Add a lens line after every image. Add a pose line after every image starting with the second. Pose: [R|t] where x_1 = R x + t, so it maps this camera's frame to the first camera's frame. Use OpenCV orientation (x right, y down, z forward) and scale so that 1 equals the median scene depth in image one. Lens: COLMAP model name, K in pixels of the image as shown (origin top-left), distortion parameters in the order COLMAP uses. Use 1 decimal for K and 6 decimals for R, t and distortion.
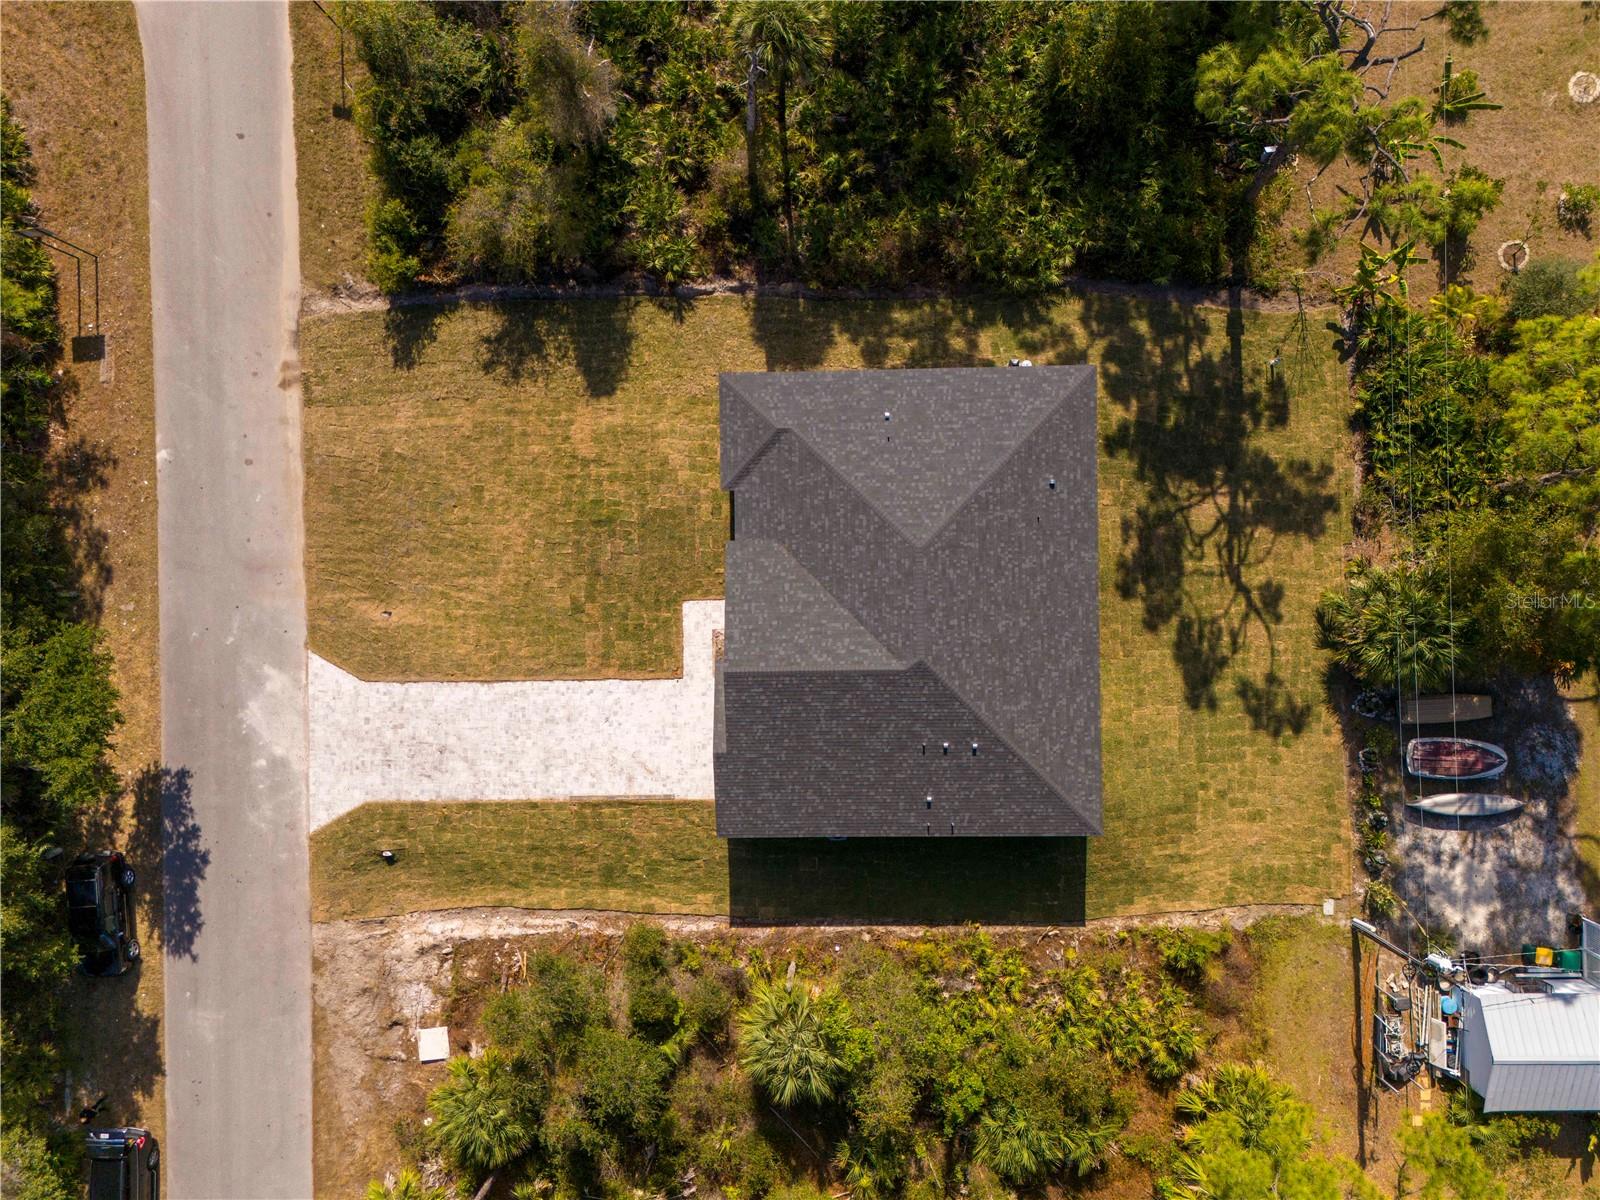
lens RADIAL K [[1177.5, 0, 800.0], [0, 1177.5, 600.0], [0, 0, 1]] dist [0.065278, -0.062634]
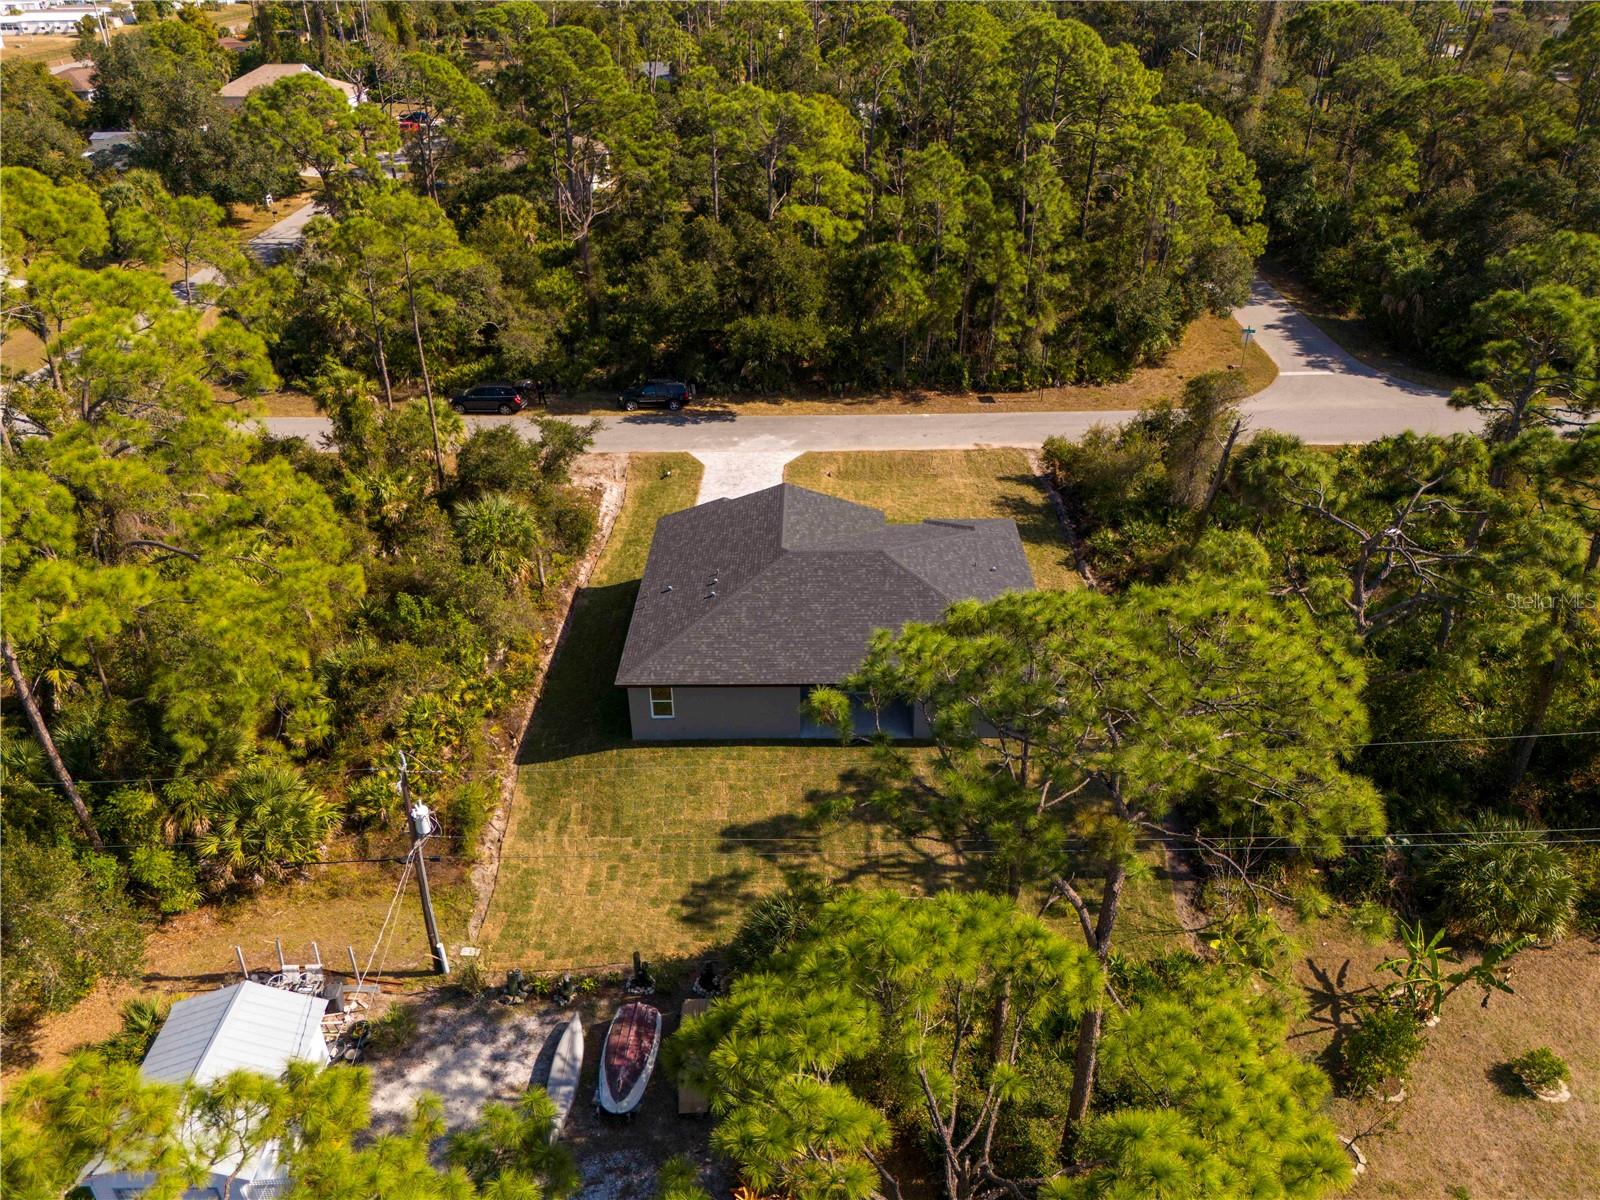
lens RADIAL K [[1177.5, 0, 800.0], [0, 1177.5, 600.0], [0, 0, 1]] dist [0.065278, -0.062634]
pose [[-0.026822, 0.533469, -0.845394, 1.014171], [-0.999558, -0.003499, 0.029506, 0.004119], [0.012782, 0.845813, 0.533327, 0.354673]]
